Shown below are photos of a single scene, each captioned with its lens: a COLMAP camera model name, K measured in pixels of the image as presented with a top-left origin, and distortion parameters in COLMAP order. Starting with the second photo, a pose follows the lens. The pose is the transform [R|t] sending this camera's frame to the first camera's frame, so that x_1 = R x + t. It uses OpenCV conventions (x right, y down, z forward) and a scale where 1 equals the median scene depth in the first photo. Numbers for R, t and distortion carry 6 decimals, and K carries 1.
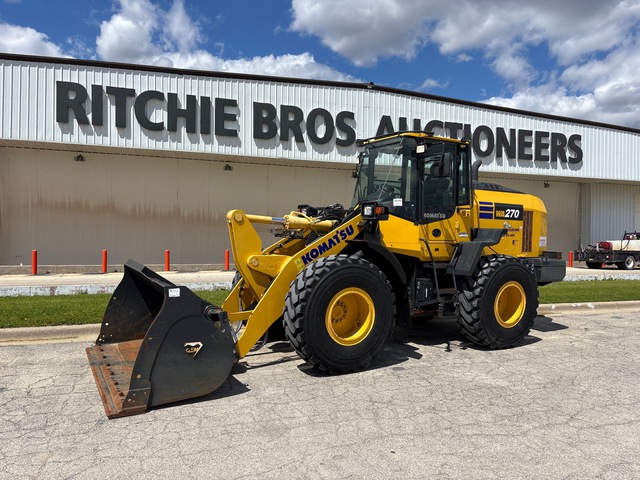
lens RADIAL K [[511.6, 0, 323.0], [0, 511.6, 240.1], [0, 0, 1]] dist [0.045801, -0.056921]
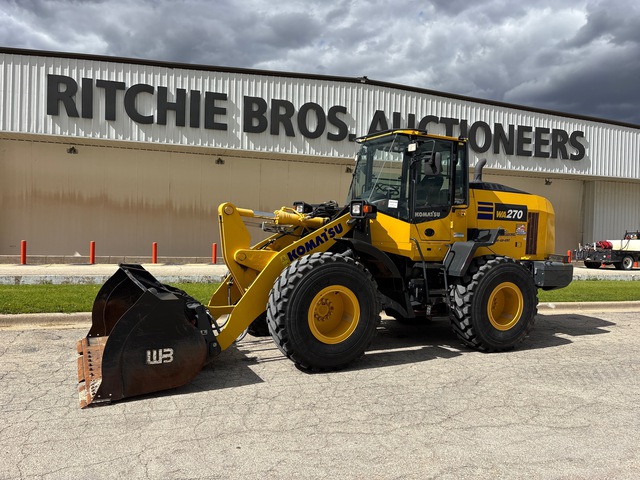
lens RADIAL K [[511.6, 0, 322.5], [0, 511.6, 242.5], [0, 0, 1]] dist [0.045801, -0.056921]
pose [[0.999118, 0.015849, -0.038886, 0.060230], [-0.015320, 0.999787, 0.013847, 0.000145], [0.039097, -0.013239, 0.999148, 0.004046]]
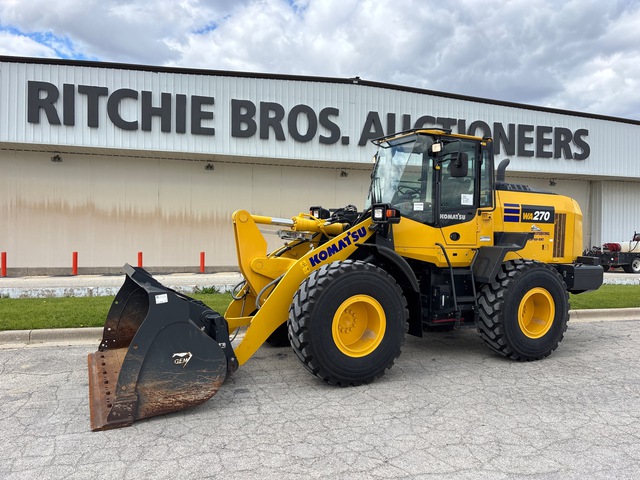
lens RADIAL K [[511.6, 0, 324.9], [0, 511.6, 239.1], [0, 0, 1]] dist [0.045801, -0.056921]
pose [[0.998314, -0.001362, -0.058027, 0.095575], [0.001008, 0.999981, -0.006118, 0.001172], [0.058034, 0.006049, 0.998296, 0.044356]]
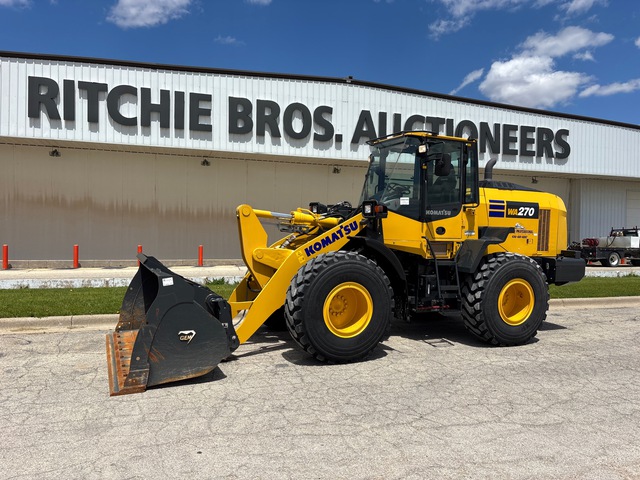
lens RADIAL K [[511.6, 0, 323.9], [0, 511.6, 240.1], [0, 0, 1]] dist [0.045801, -0.056921]
pose [[0.999757, 0.002606, -0.021901, 0.070659], [-0.002480, 0.999980, 0.005815, 0.001988], [0.021916, -0.005760, 0.999743, 0.009199]]
